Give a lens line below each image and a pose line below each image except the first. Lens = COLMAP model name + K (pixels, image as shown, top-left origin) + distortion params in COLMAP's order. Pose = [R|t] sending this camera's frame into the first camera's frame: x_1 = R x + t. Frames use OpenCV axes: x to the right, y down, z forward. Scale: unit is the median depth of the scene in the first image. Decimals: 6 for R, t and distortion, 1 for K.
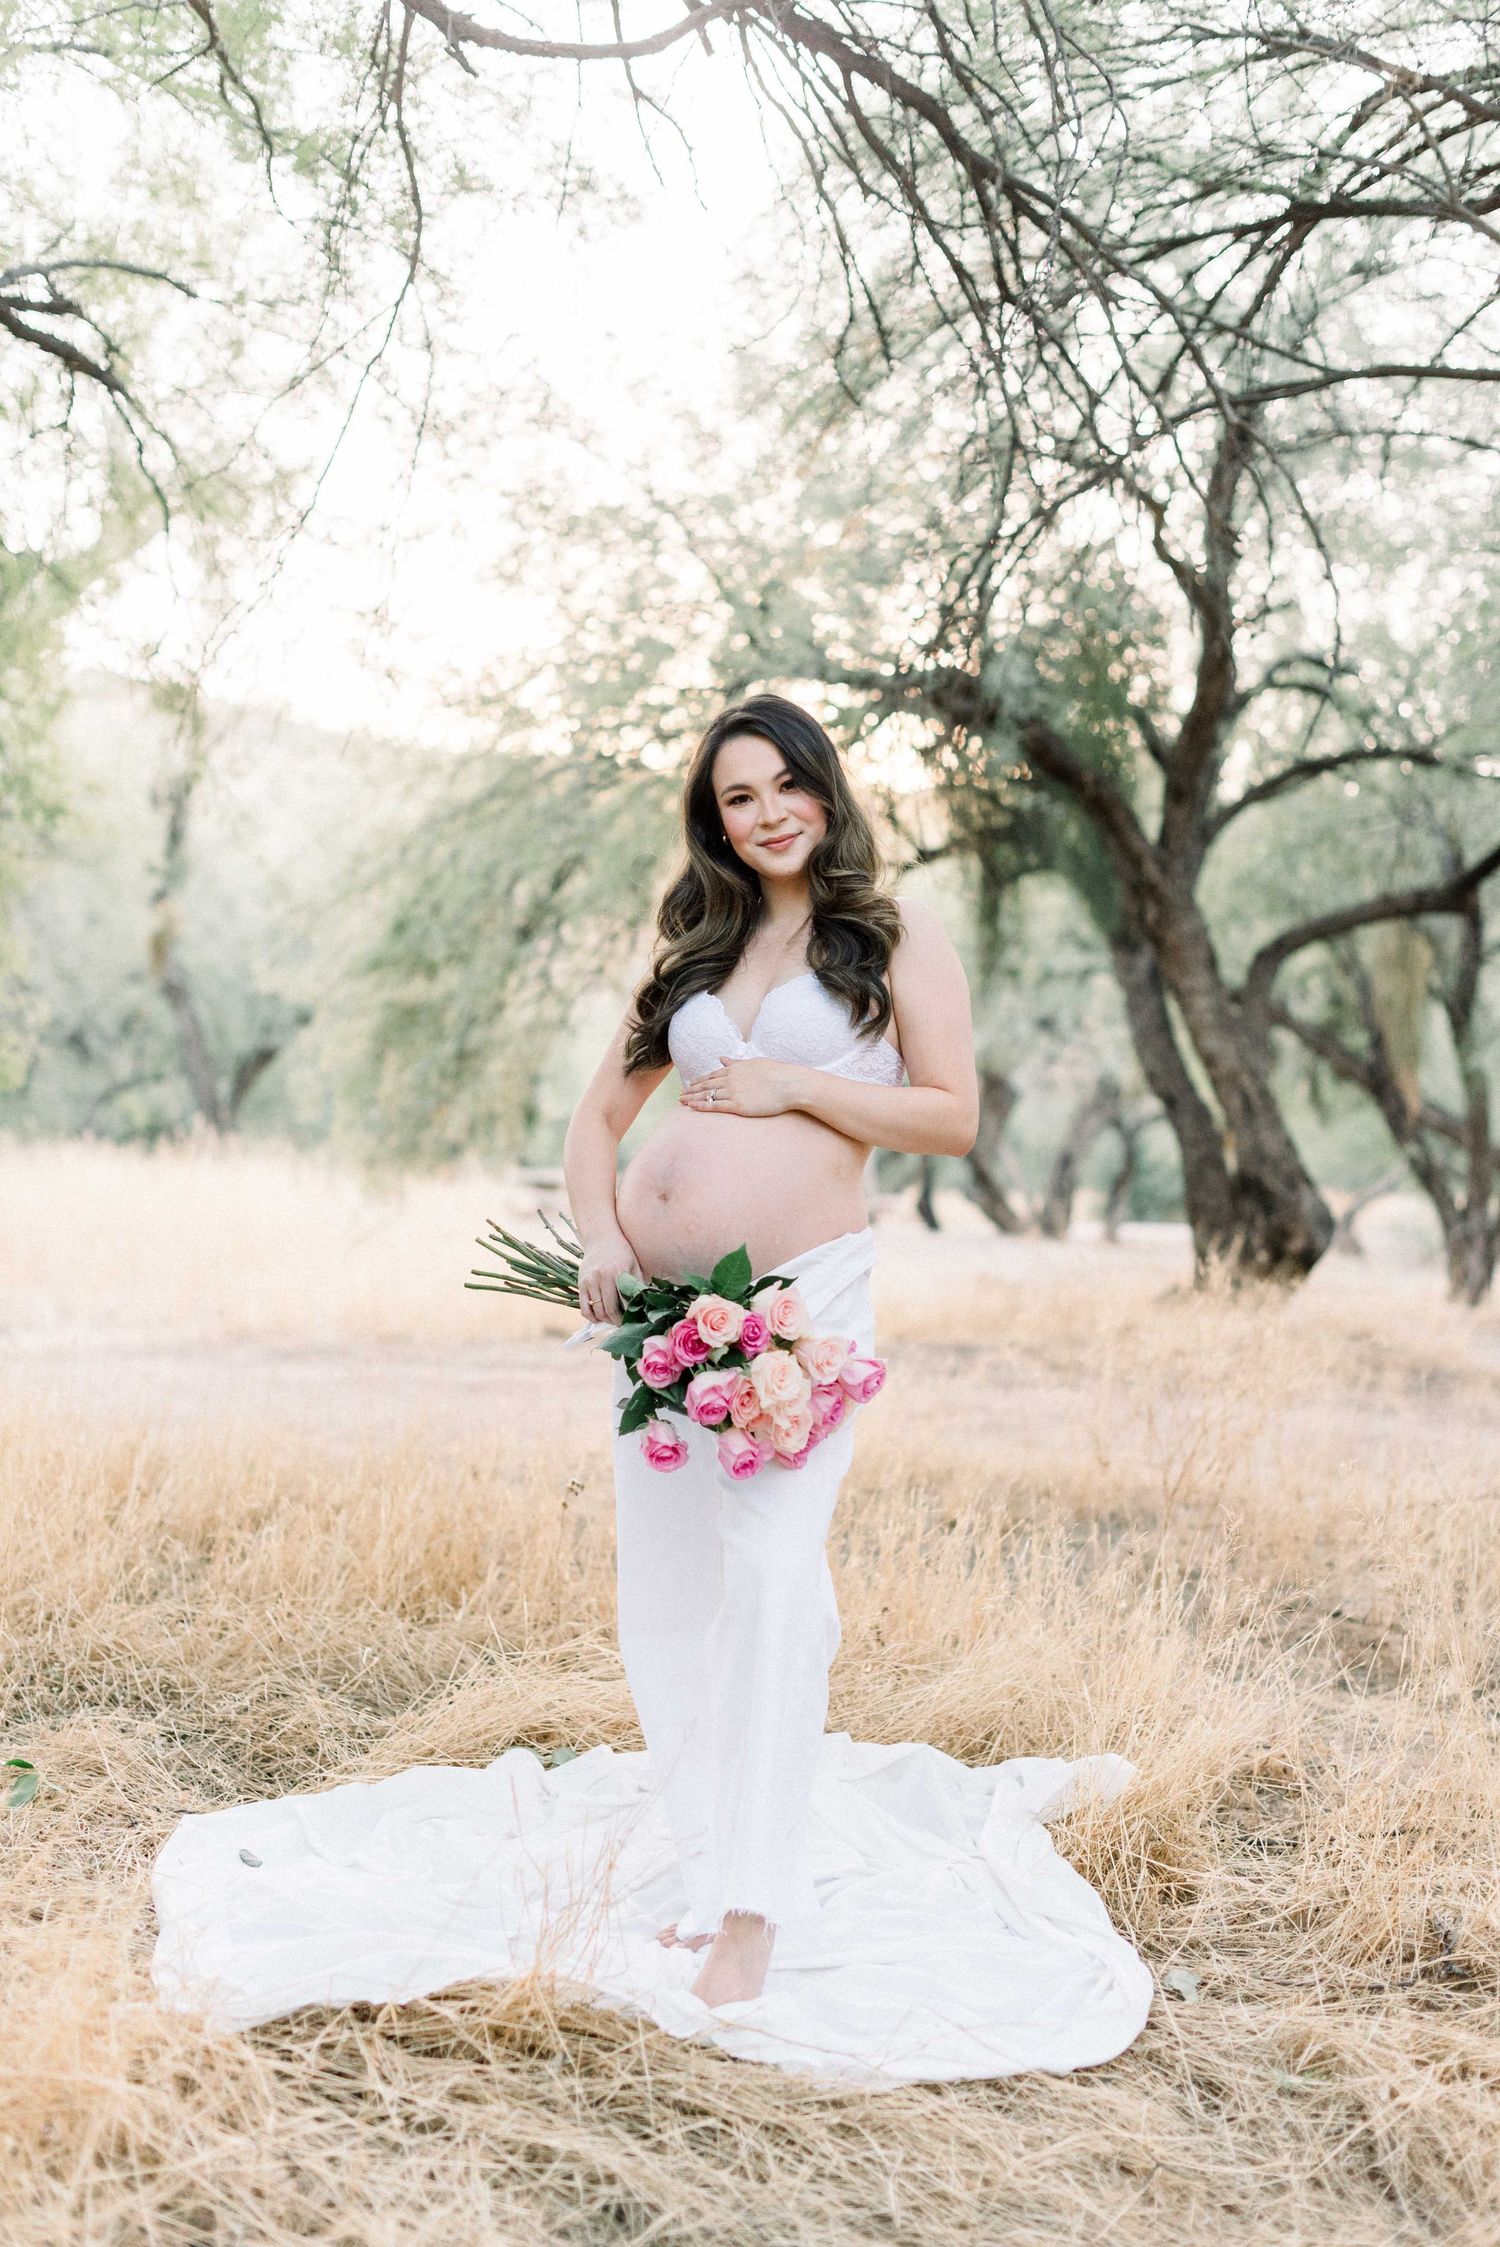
lens RADIAL K [[3387.8, 0, 750.0], [0, 3387.8, 1123.5], [0, 0, 1]] dist [0.008381, -0.079375]
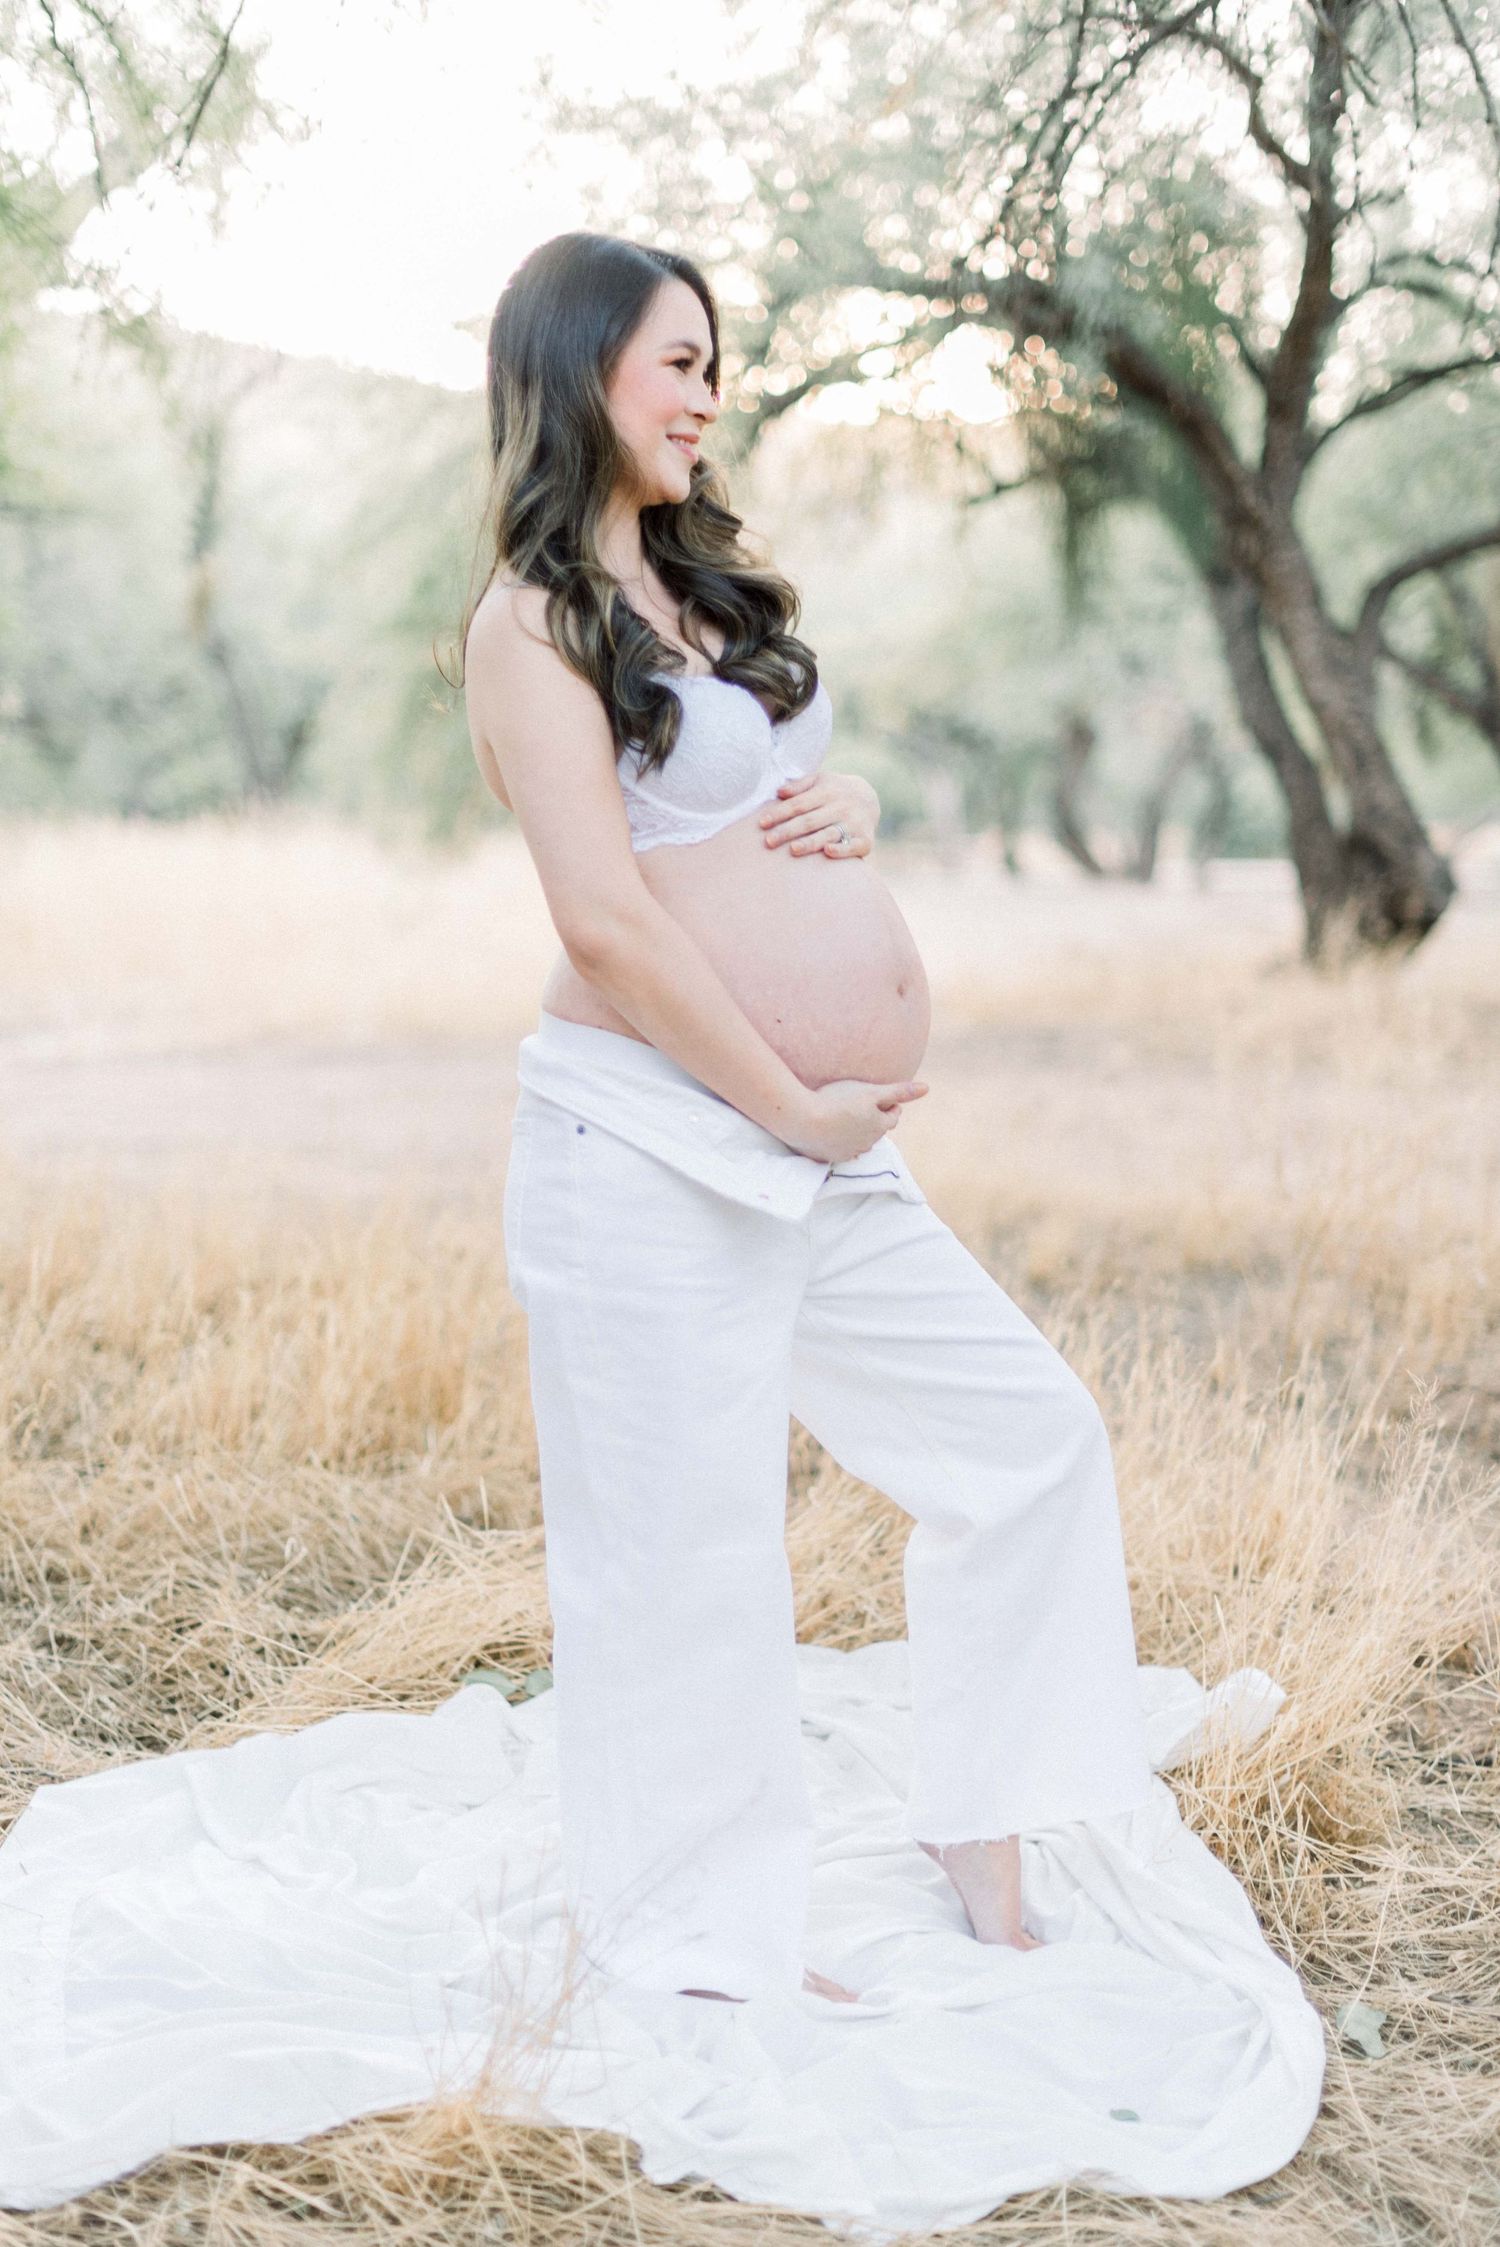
lens RADIAL K [[3387.8, 0, 750.0], [0, 3387.8, 1123.5], [0, 0, 1]] dist [0.008381, -0.079375]
pose [[0.999332, -0.024873, -0.026785, 0.005450], [0.027538, 0.994174, 0.104209, -0.006295], [0.024037, -0.104877, 0.994195, 0.080618]]
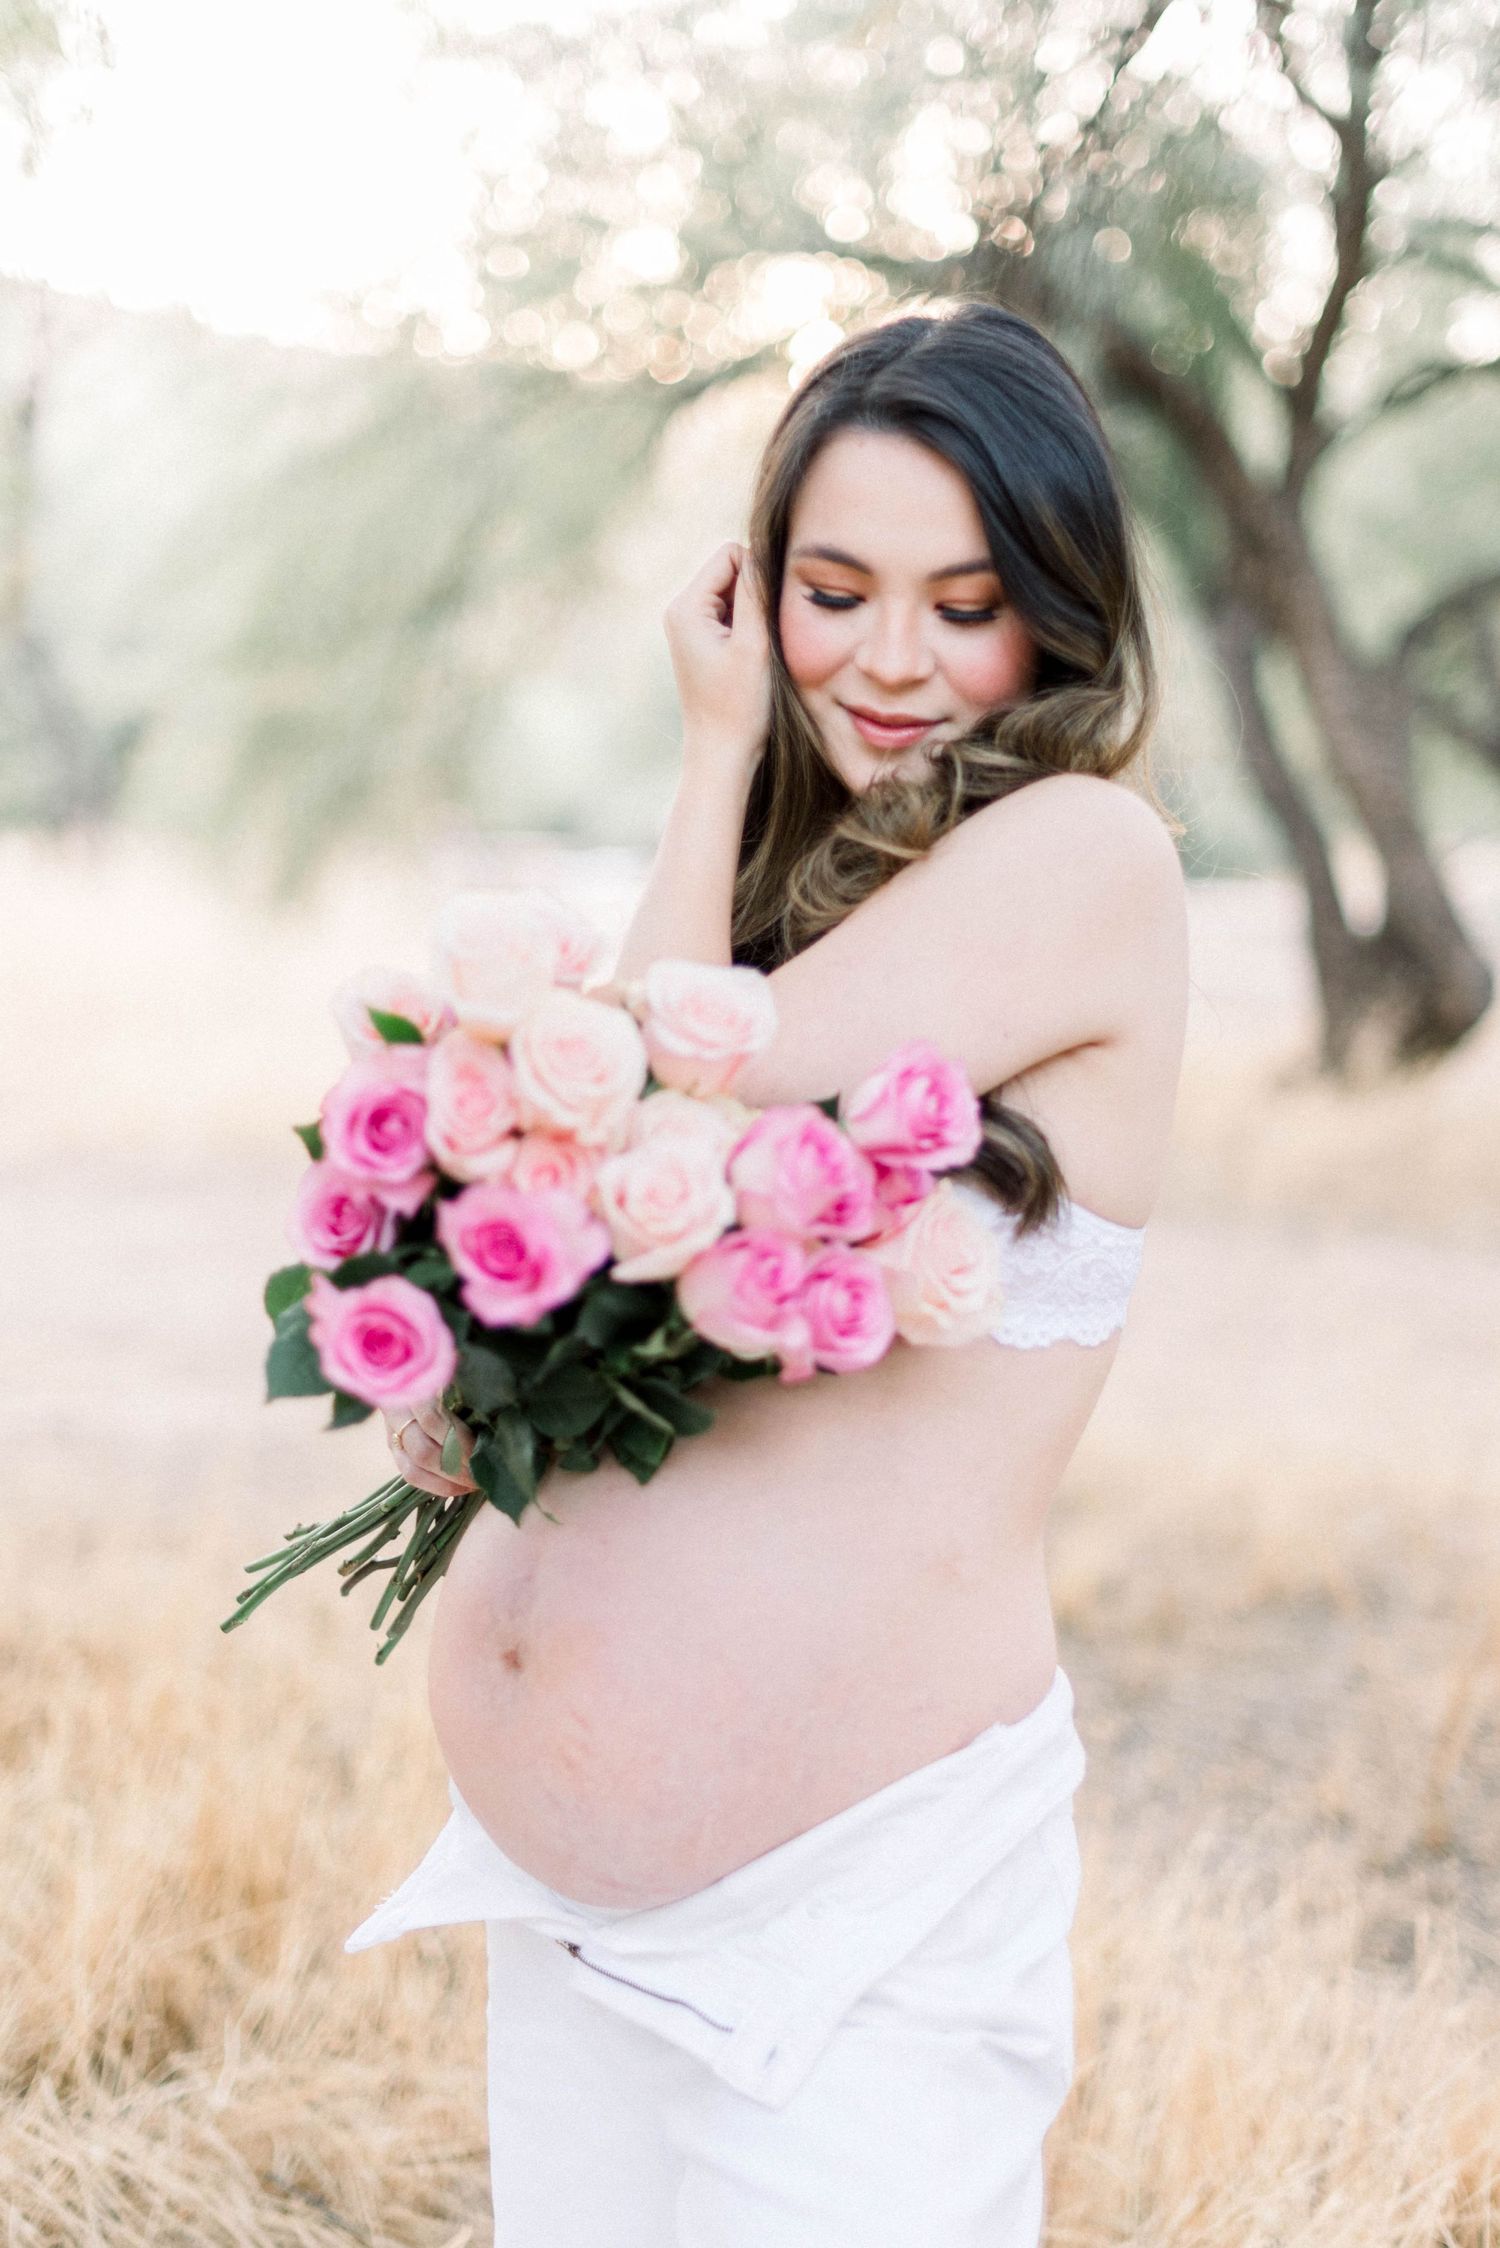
lens RADIAL K [[3389.3, 0, 750.0], [0, 3389.3, 1124.0], [0, 0, 1]] dist [0.008381, -0.079375]
pose [[0.999704, -0.021310, 0.011721, -0.006098], [0.019689, 0.992040, 0.124374, -0.035991], [-0.014278, -0.124107, 0.992166, 0.238794]]
